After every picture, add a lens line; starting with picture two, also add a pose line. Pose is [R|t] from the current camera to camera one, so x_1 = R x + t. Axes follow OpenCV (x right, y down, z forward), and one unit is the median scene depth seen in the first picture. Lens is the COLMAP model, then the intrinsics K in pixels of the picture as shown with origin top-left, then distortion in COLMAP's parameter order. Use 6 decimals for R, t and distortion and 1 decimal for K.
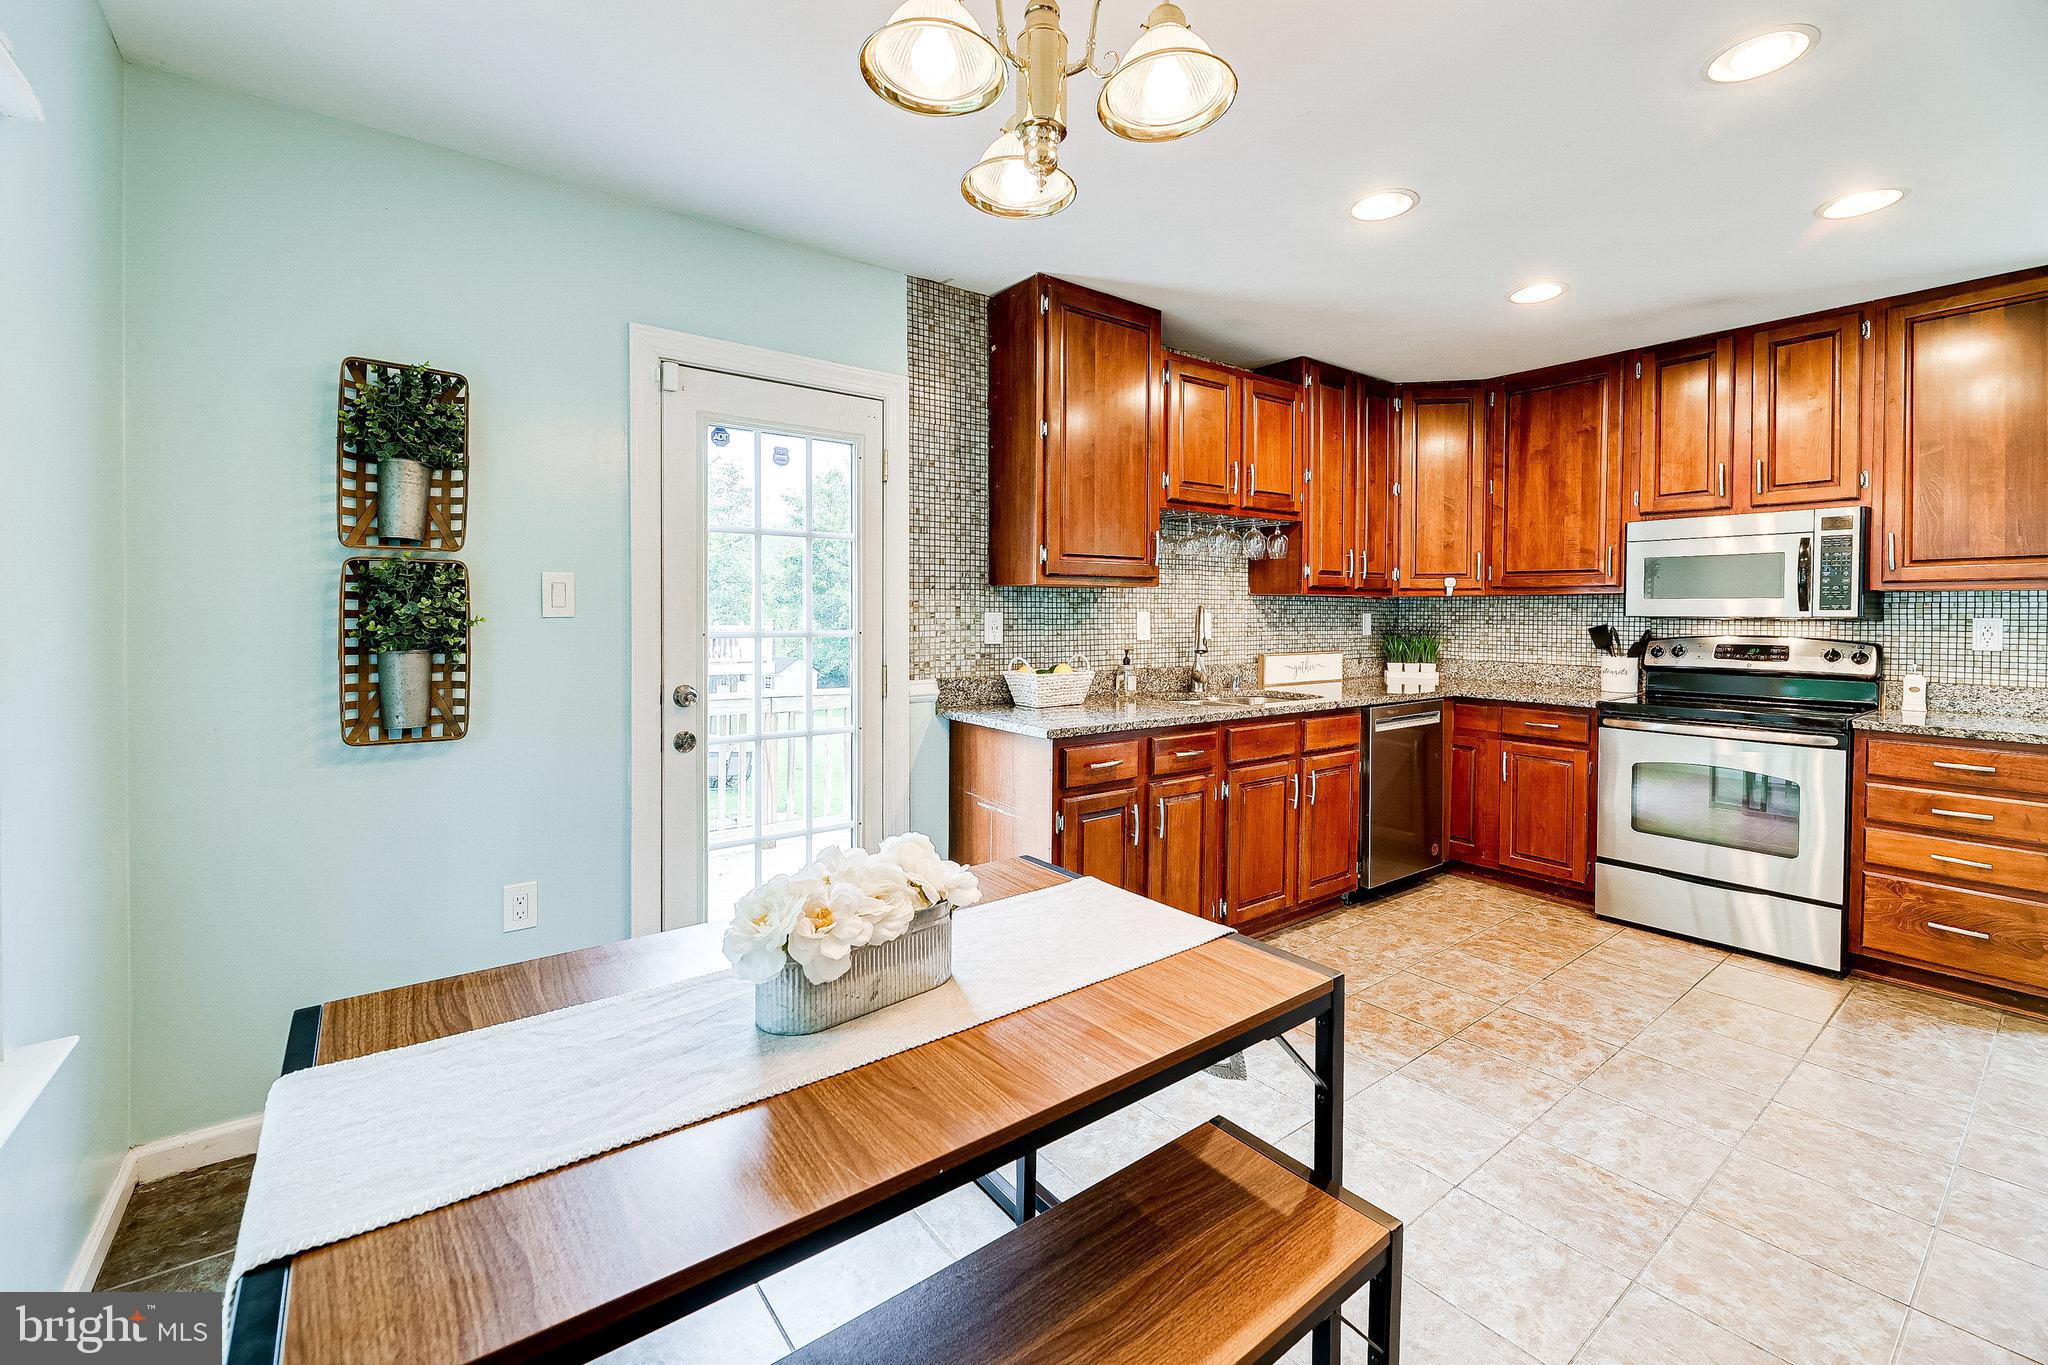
lens RADIAL K [[846.1, 0, 1030.0], [0, 846.1, 629.0], [0, 0, 1]] dist [-0.000655, -0.000610]
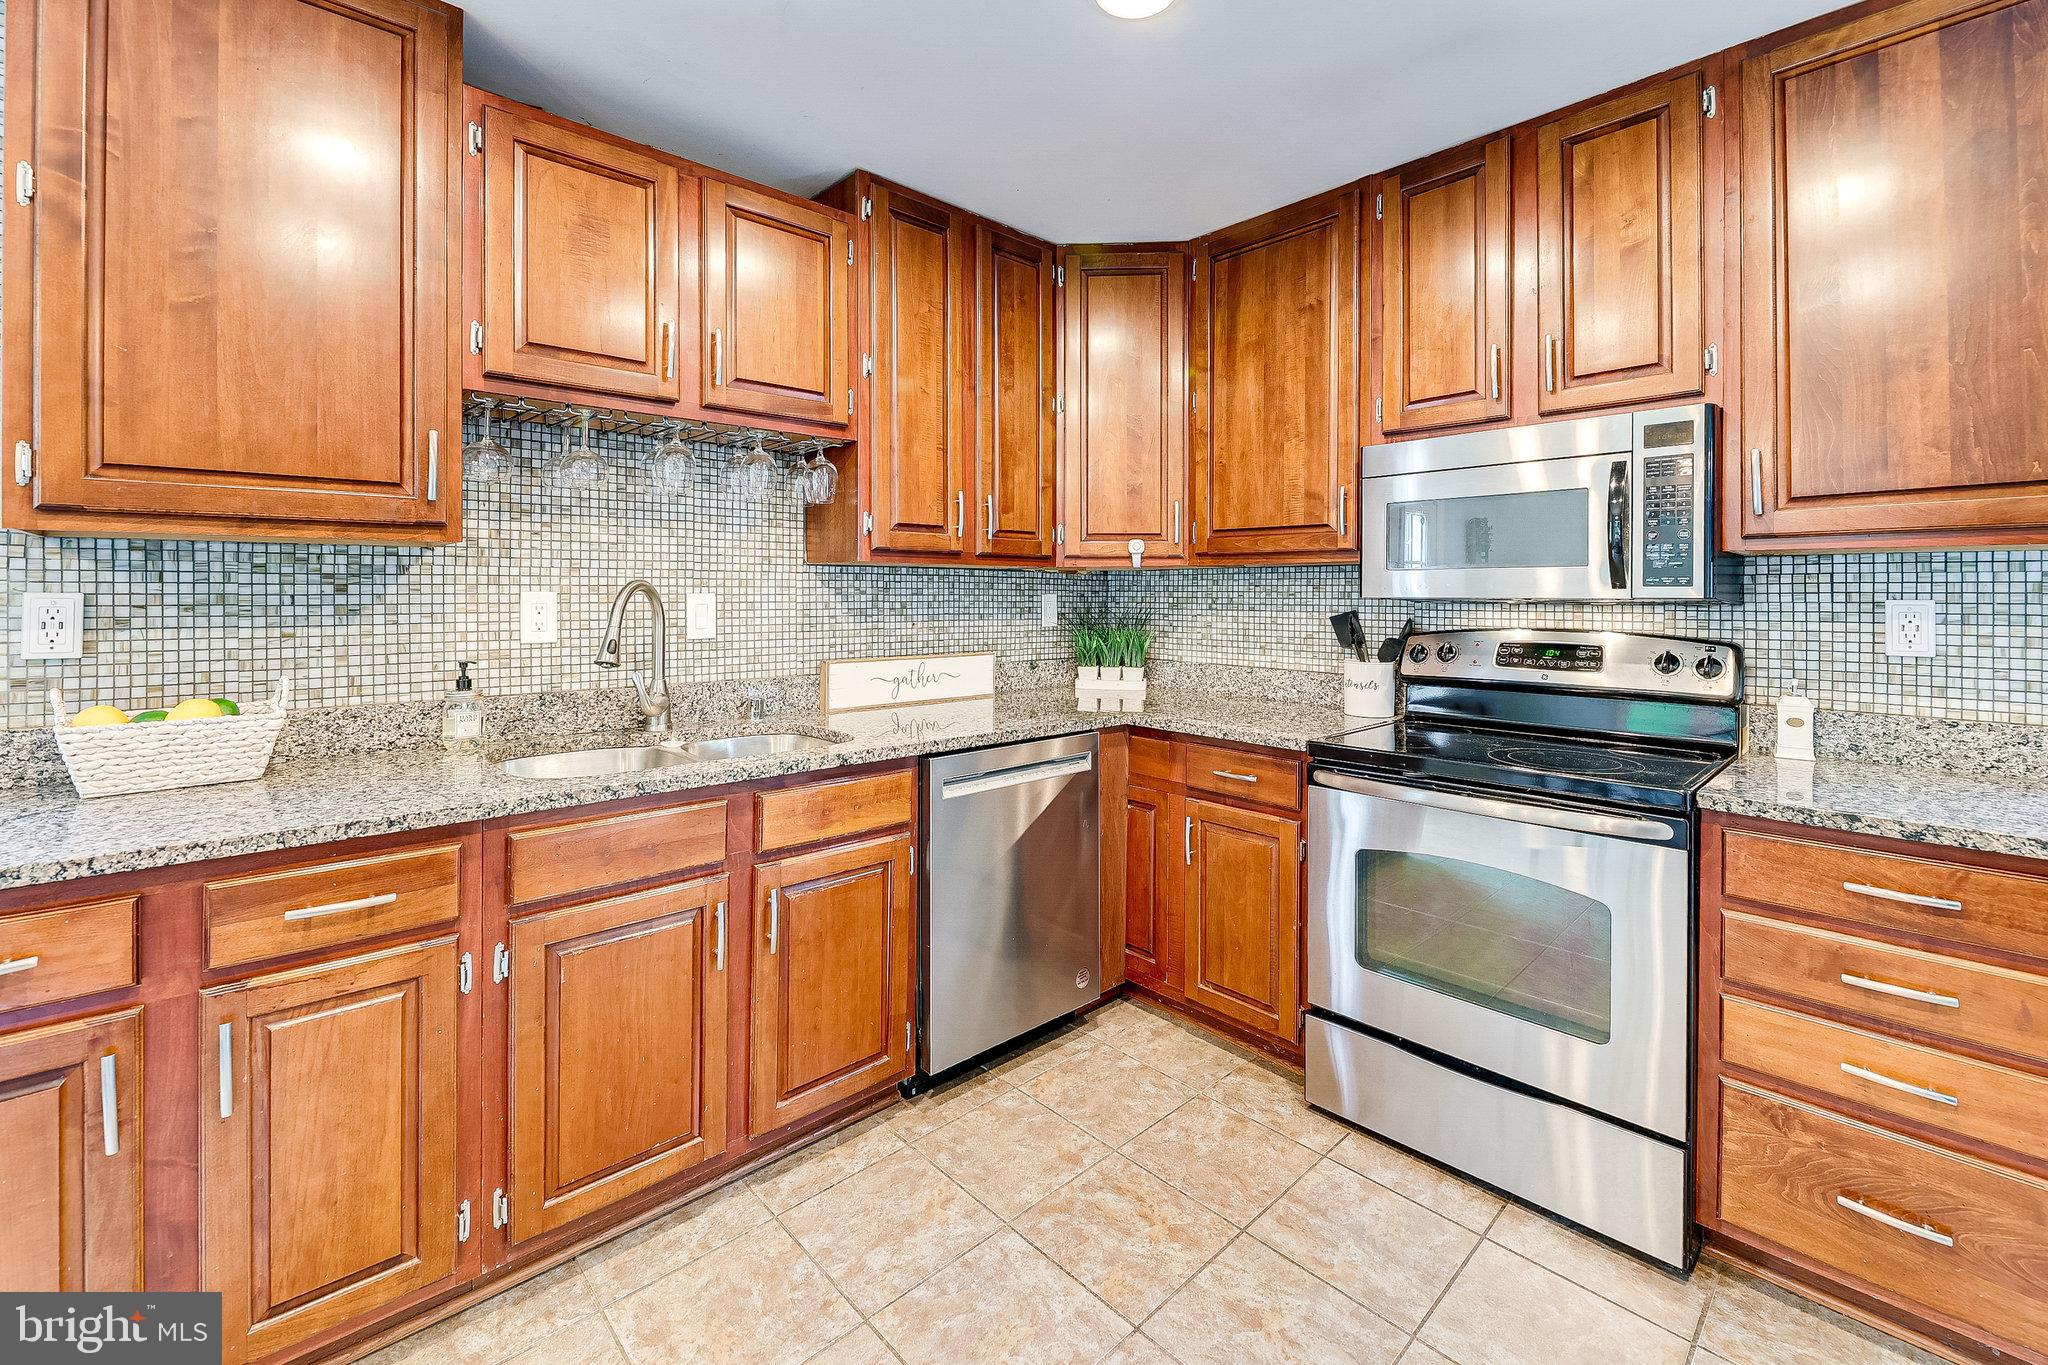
lens RADIAL K [[859.6, 0, 1025.1], [0, 859.6, 598.0], [0, 0, 1]] dist [-0.001053, -0.000923]
pose [[0.994738, -0.001978, 0.102437, 0.421449], [0.003598, 0.999871, -0.015633, -0.006407], [-0.102393, 0.015920, 0.994617, 0.426937]]
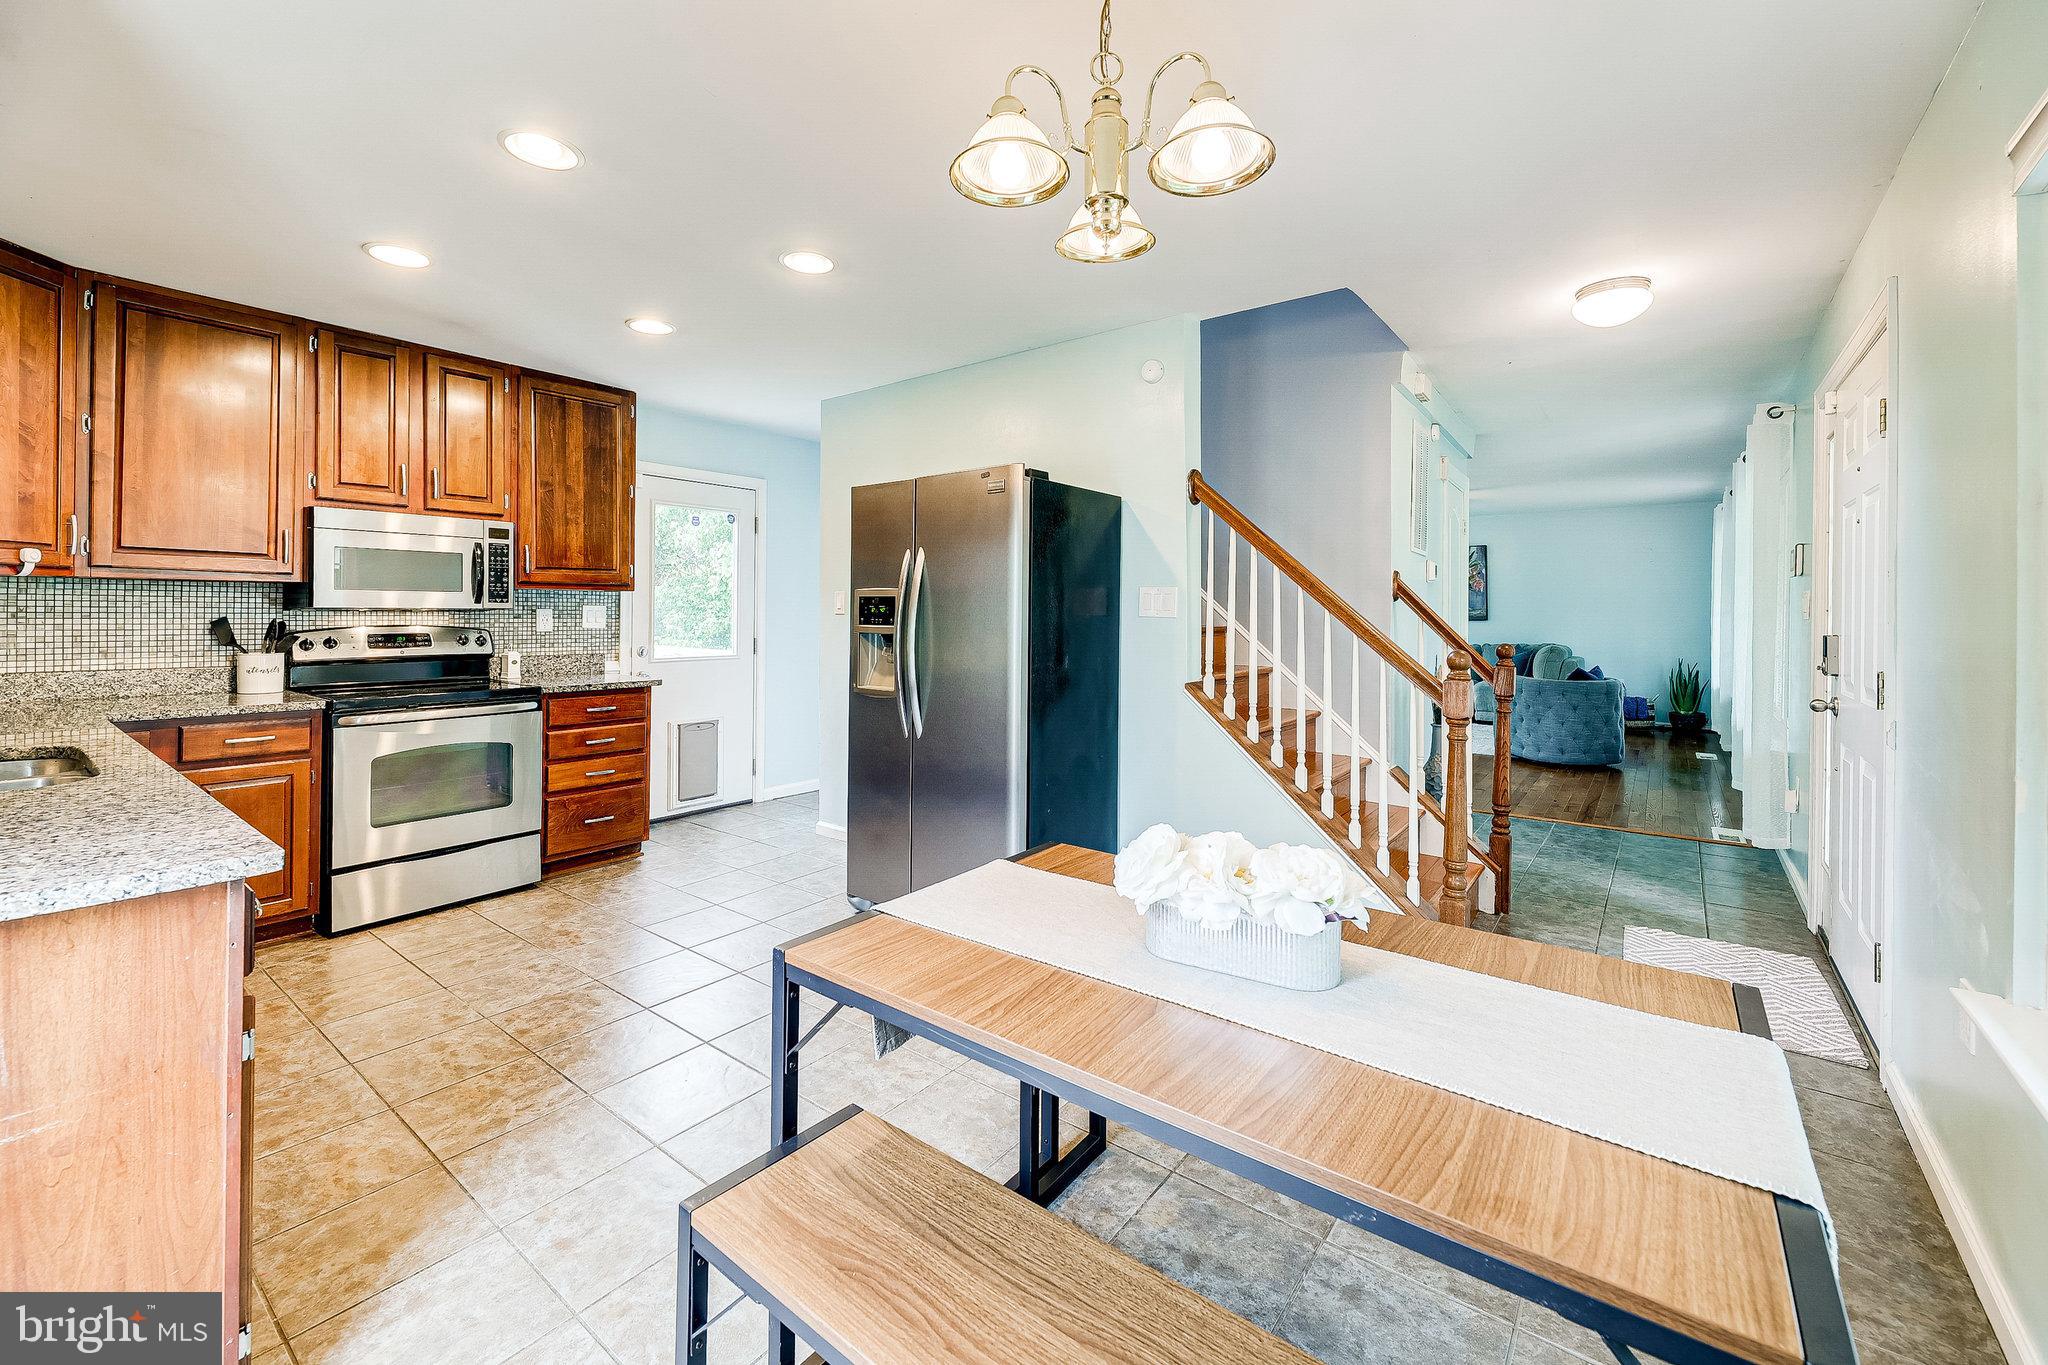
lens RADIAL K [[835.2, 0, 1010.7], [0, 835.2, 610.4], [0, 0, 1]] dist [0.000586, -0.000106]
pose [[-0.248773, -0.004328, 0.968552, -0.395949], [0.011112, 0.999911, 0.007323, -0.010631], [-0.968498, 0.012585, -0.248703, 0.522729]]
